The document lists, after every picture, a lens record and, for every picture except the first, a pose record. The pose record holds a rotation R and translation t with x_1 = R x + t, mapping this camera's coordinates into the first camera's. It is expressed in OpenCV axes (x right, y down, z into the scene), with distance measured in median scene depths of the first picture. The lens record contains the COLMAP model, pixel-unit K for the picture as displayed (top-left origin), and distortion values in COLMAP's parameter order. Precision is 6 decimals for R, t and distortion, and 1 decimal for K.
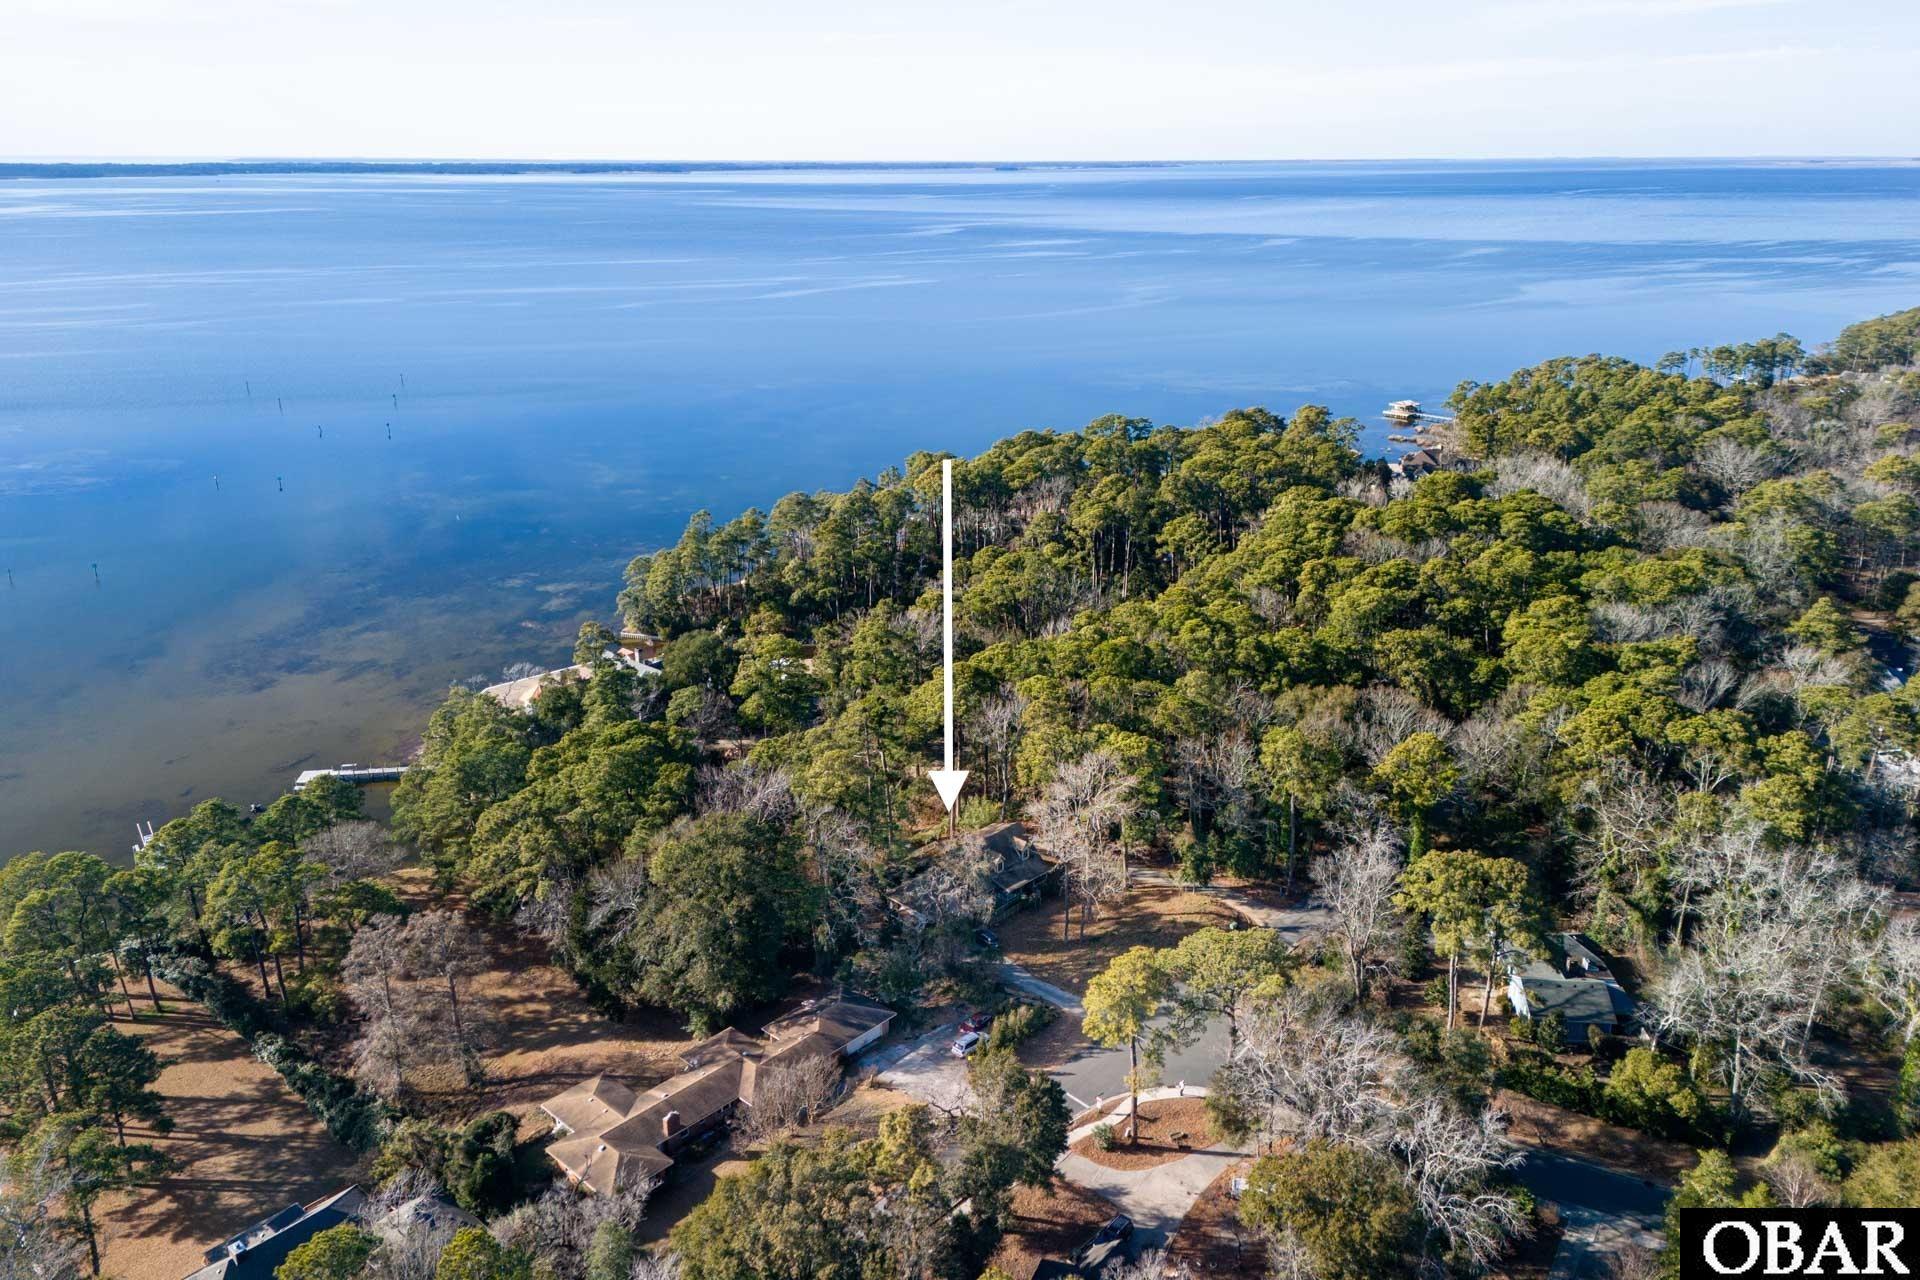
lens RADIAL K [[1480.8, 0, 960.0], [0, 1480.8, 640.0], [0, 0, 1]] dist [0.065057, -0.108671]
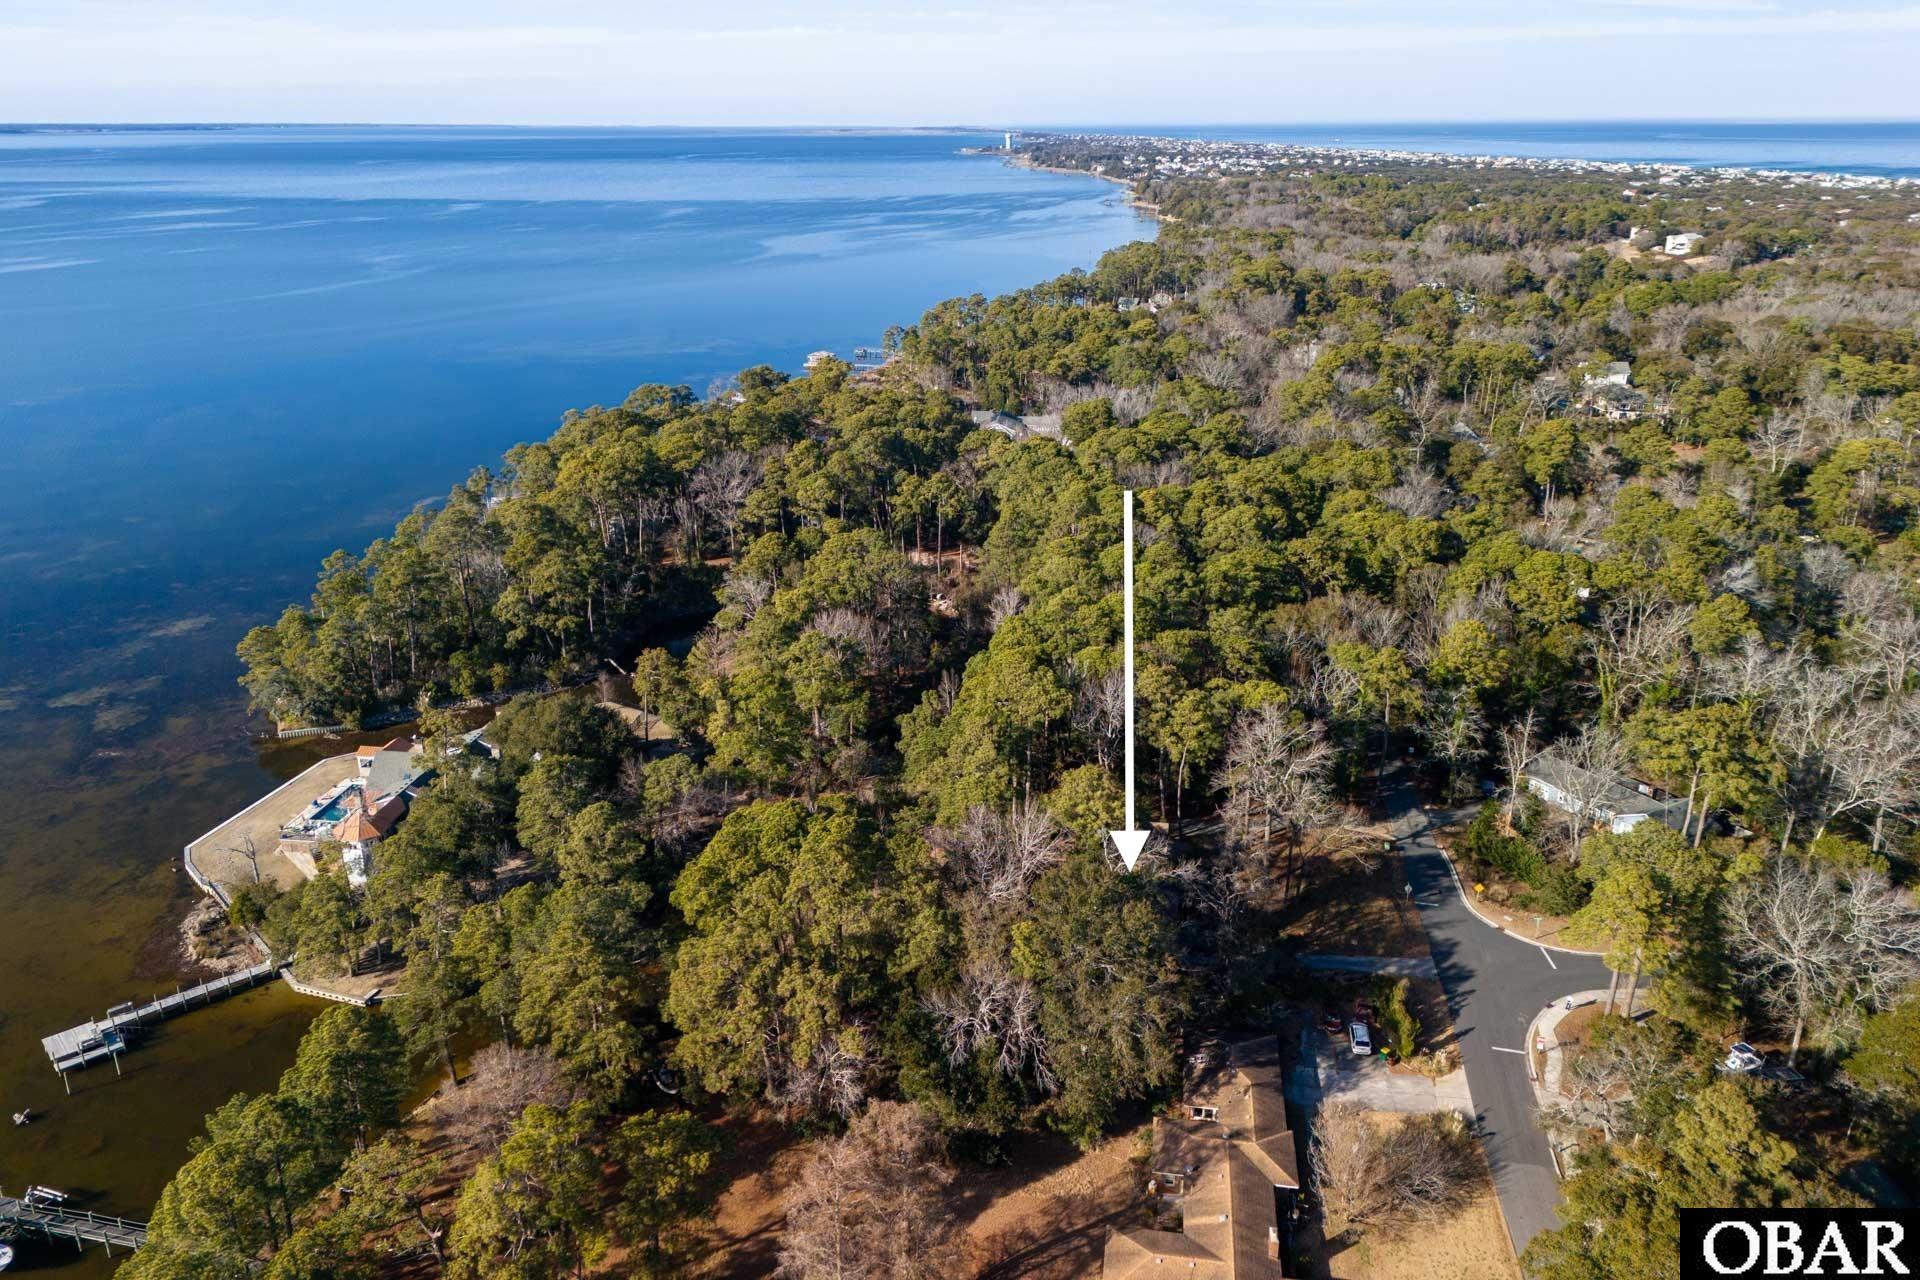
lens RADIAL K [[1439.4, 0, 959.0], [0, 1439.4, 608.1], [0, 0, 1]] dist [0.065487, -0.093184]
pose [[0.805469, -0.182823, 0.563734, -0.117438], [0.178323, 0.981911, 0.063651, -0.017161], [-0.565174, 0.049258, 0.823500, 0.067013]]
